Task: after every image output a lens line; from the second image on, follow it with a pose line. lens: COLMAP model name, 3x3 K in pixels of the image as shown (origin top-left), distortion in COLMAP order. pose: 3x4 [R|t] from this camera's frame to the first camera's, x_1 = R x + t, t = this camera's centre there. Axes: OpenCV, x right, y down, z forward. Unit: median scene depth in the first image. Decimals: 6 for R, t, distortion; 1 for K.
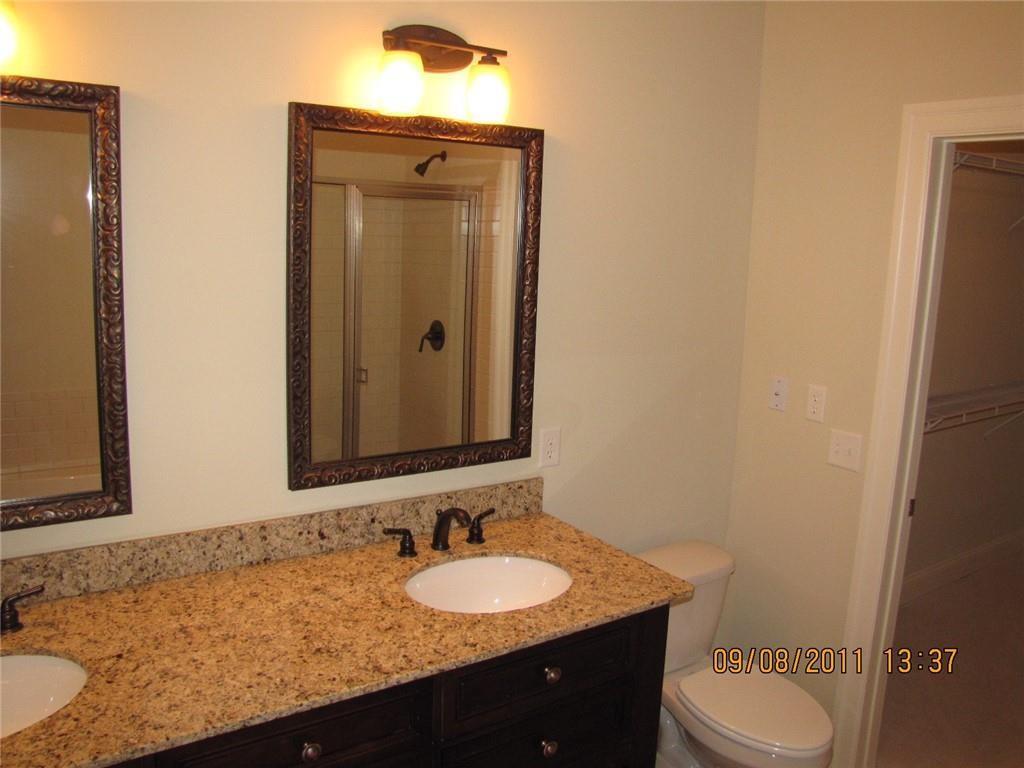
lens RADIAL K [[839.6, 0, 516.7], [0, 839.6, 382.3], [0, 0, 1]] dist [-0.158231, 0.112919]
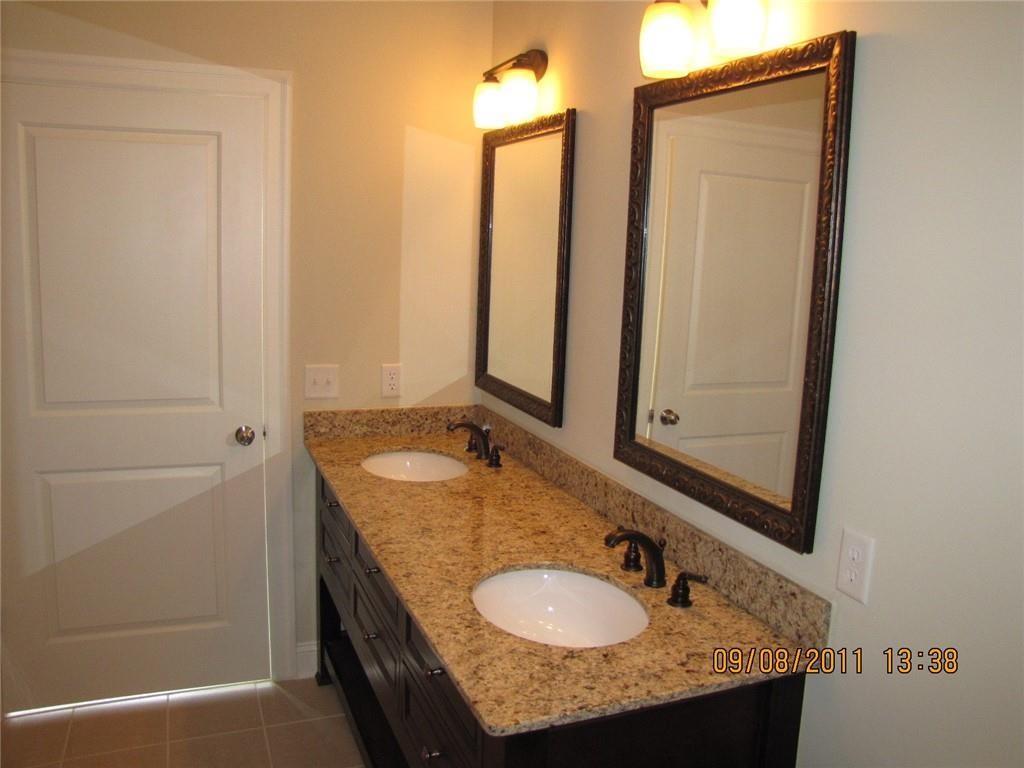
lens RADIAL K [[839.6, 0, 517.6], [0, 839.6, 374.1], [0, 0, 1]] dist [-0.158231, 0.112919]
pose [[-0.208907, 0.108230, -0.971928, 0.810741], [-0.212025, 0.965205, 0.153054, -0.113835], [0.954674, 0.238047, -0.178690, 1.095748]]
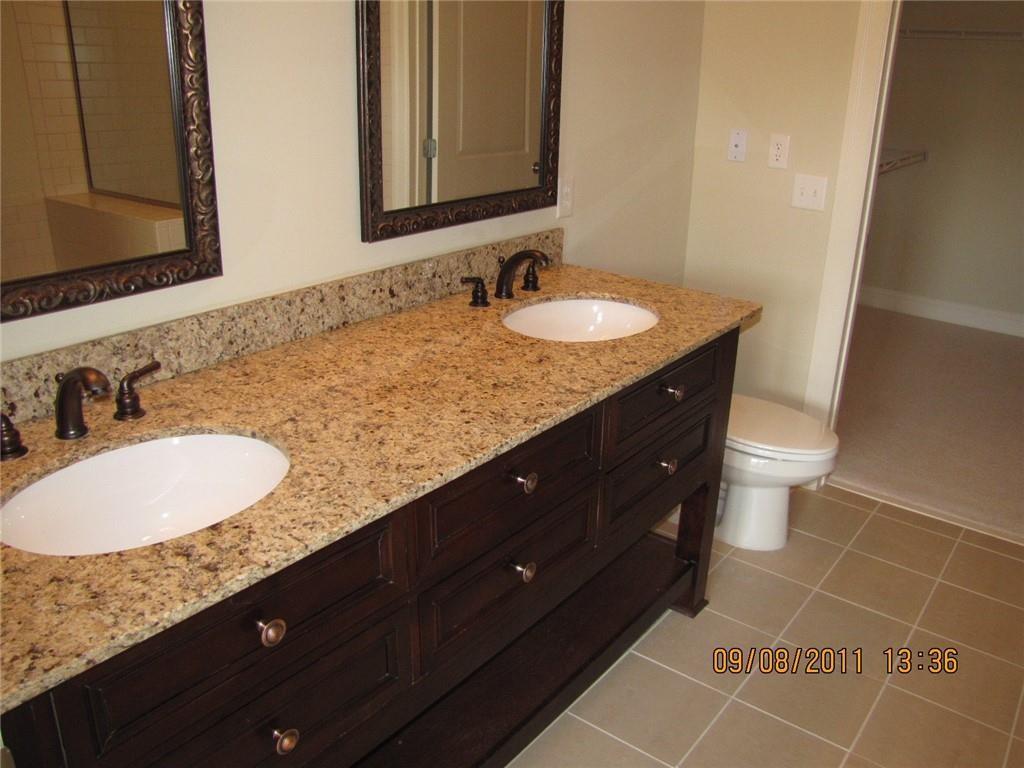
lens RADIAL K [[839.6, 0, 518.1], [0, 839.6, 378.2], [0, 0, 1]] dist [-0.158231, 0.112919]
pose [[0.952681, -0.120787, 0.278943, -0.405761], [0.062316, 0.975778, 0.209701, 0.099357], [-0.297515, -0.182395, 0.937132, 0.077406]]
